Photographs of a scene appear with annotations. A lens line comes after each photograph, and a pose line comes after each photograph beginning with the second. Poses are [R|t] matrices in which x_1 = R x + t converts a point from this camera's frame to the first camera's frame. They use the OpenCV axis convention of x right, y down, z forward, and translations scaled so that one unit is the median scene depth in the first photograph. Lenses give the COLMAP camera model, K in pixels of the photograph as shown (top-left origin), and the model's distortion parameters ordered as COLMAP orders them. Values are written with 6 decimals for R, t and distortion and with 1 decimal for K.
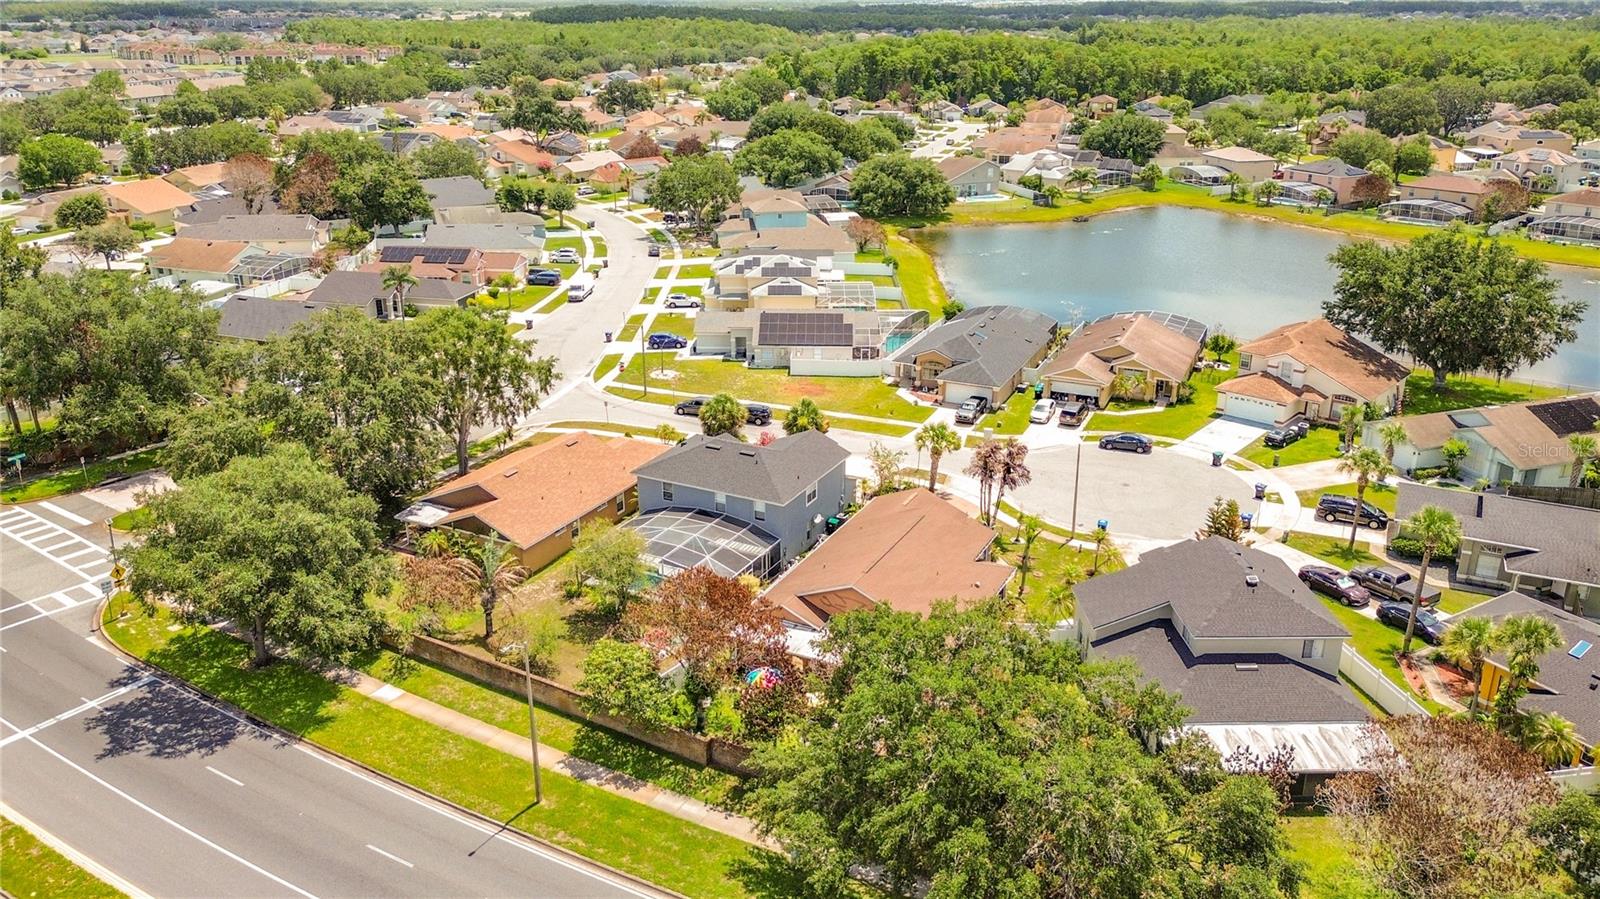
lens RADIAL K [[1161.1, 0, 800.0], [0, 1161.1, 449.5], [0, 0, 1]] dist [0.066970, -0.069995]
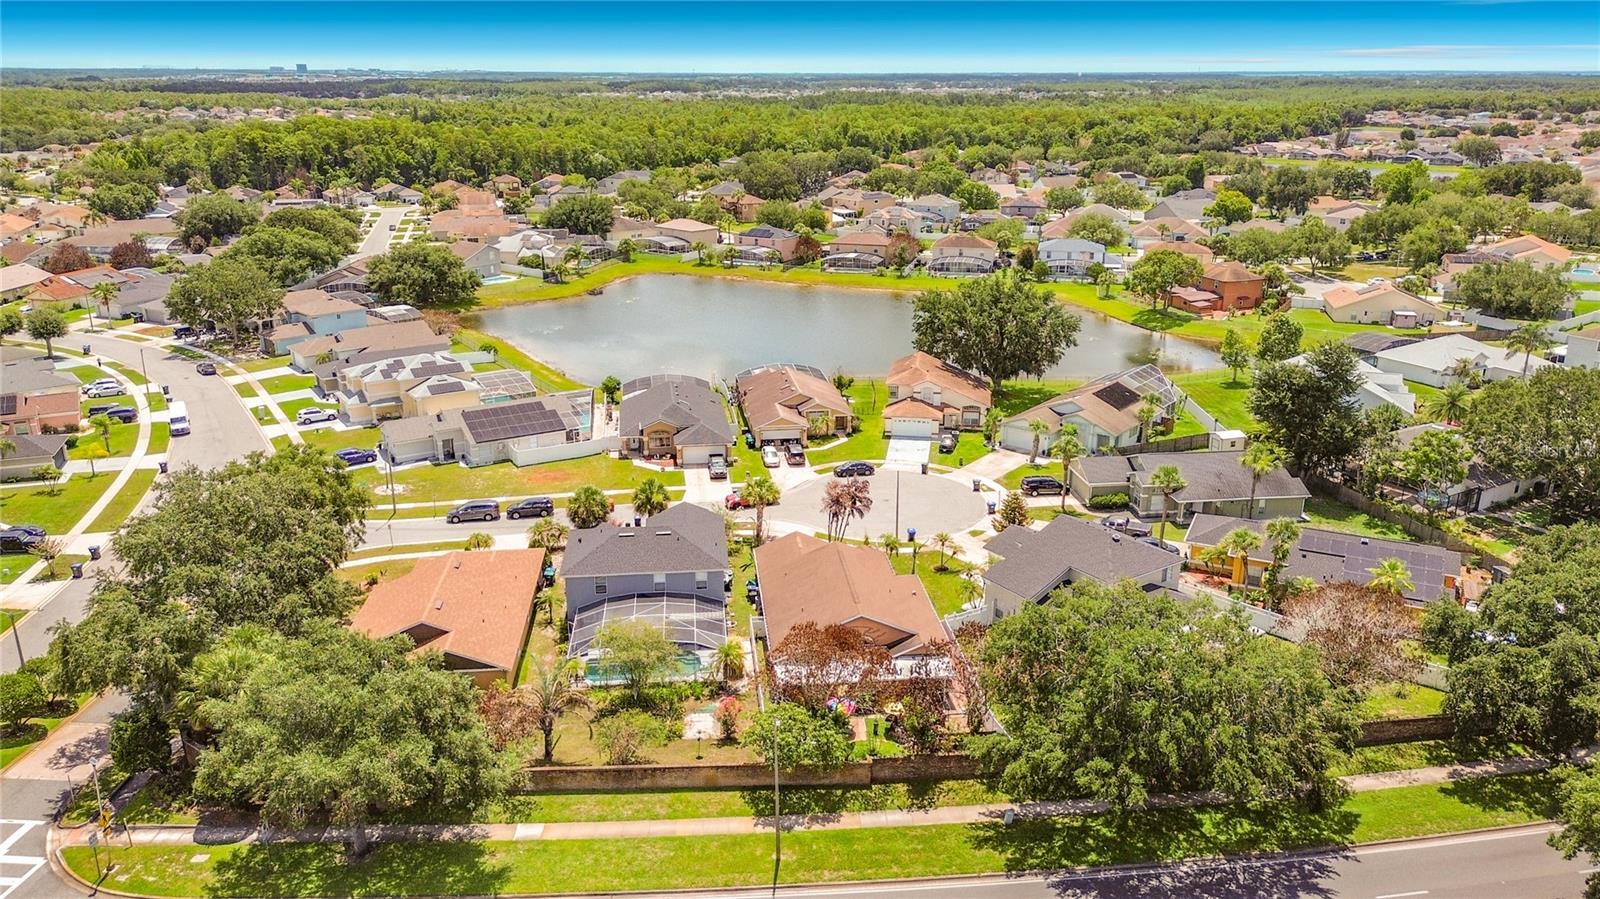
lens RADIAL K [[1125.7, 0, 800.0], [0, 1125.7, 449.5], [0, 0, 1]] dist [0.062707, -0.061147]
pose [[0.840316, -0.167264, 0.515647, -0.201991], [0.193151, 0.981163, 0.003501, -0.022381], [-0.506520, 0.096656, 0.856794, 0.011085]]
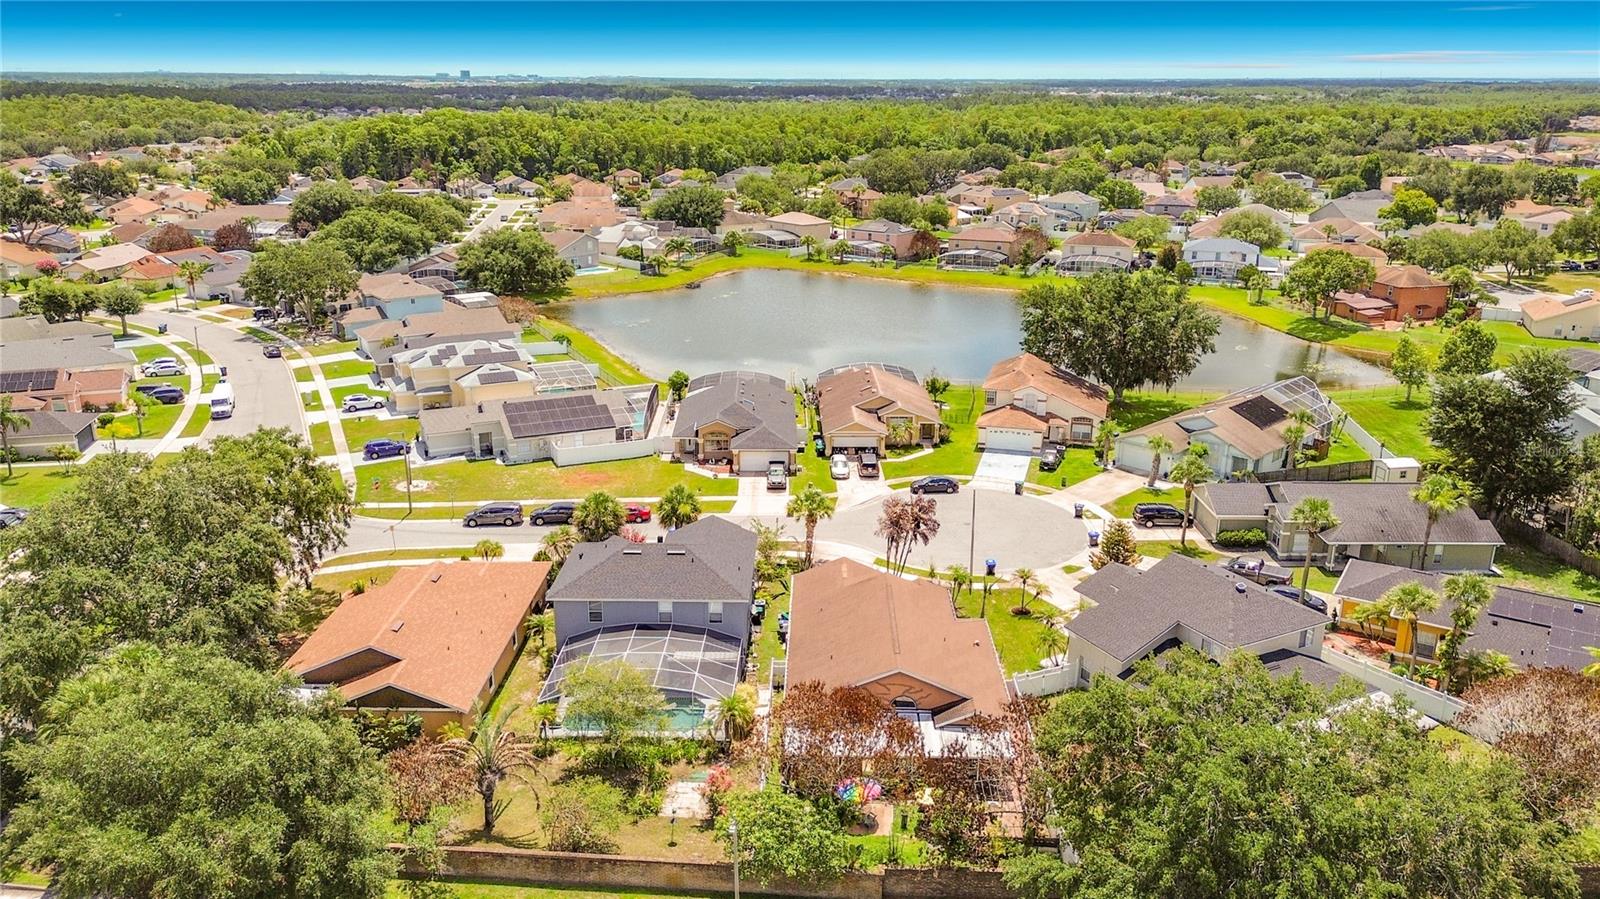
lens RADIAL K [[1146.8, 0, 800.0], [0, 1146.8, 449.5], [0, 0, 1]] dist [0.068650, -0.068914]
pose [[0.899959, -0.128630, 0.416568, -0.138527], [0.152807, 0.987938, -0.025066, -0.016483], [-0.408319, 0.086213, 0.908759, 0.060876]]
